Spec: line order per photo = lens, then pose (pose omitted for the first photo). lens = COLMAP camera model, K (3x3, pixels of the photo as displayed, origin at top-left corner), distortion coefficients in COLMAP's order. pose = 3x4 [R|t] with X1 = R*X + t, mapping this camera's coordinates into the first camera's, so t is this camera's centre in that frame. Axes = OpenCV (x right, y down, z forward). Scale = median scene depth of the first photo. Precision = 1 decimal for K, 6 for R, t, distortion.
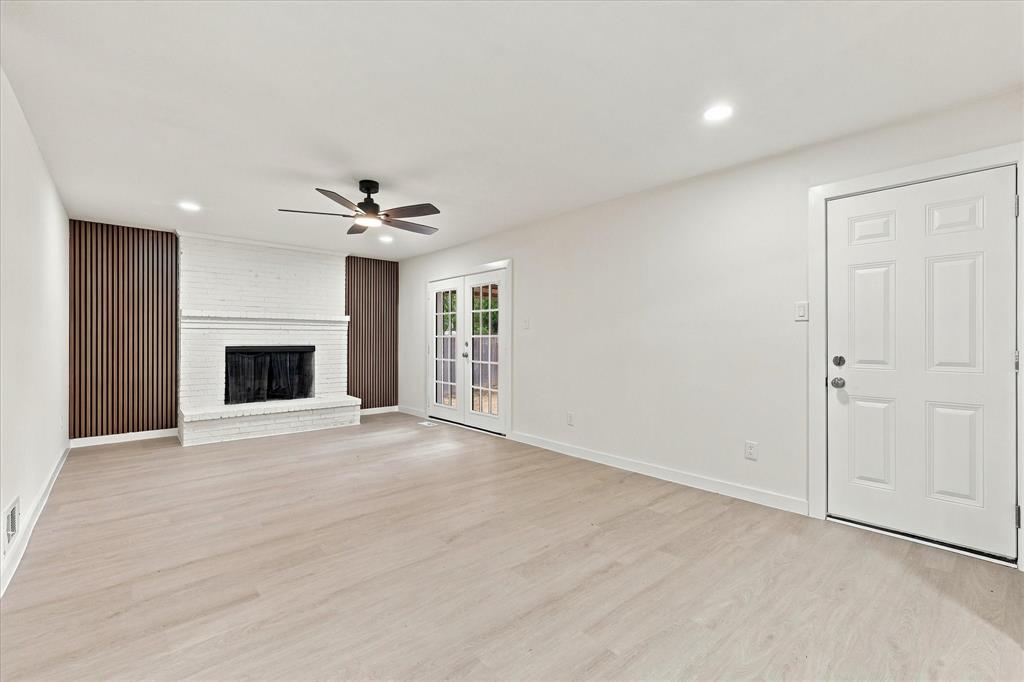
lens RADIAL K [[449.0, 0, 516.6], [0, 449.0, 339.3], [0, 0, 1]] dist [0.004842, -0.000033]
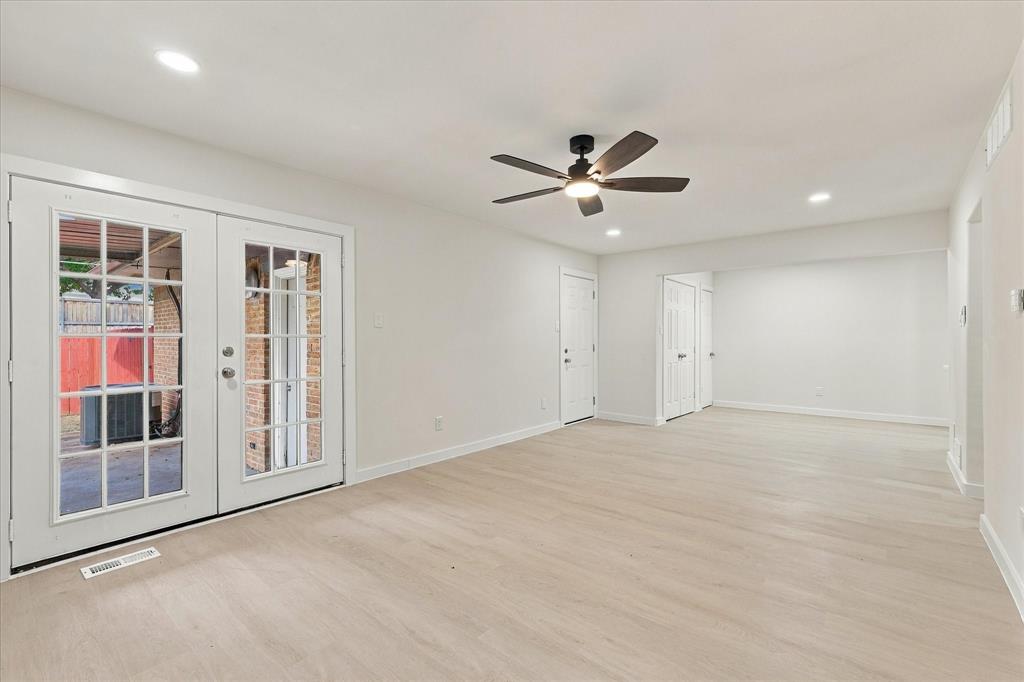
lens RADIAL K [[449.0, 0, 516.6], [0, 449.0, 339.3], [0, 0, 1]] dist [0.004842, -0.000033]
pose [[-0.159003, -0.000670, 0.987278, -0.871564], [-0.000157, 1.000000, 0.000654, -0.004420], [-0.987278, -0.000051, -0.159003, 1.003283]]
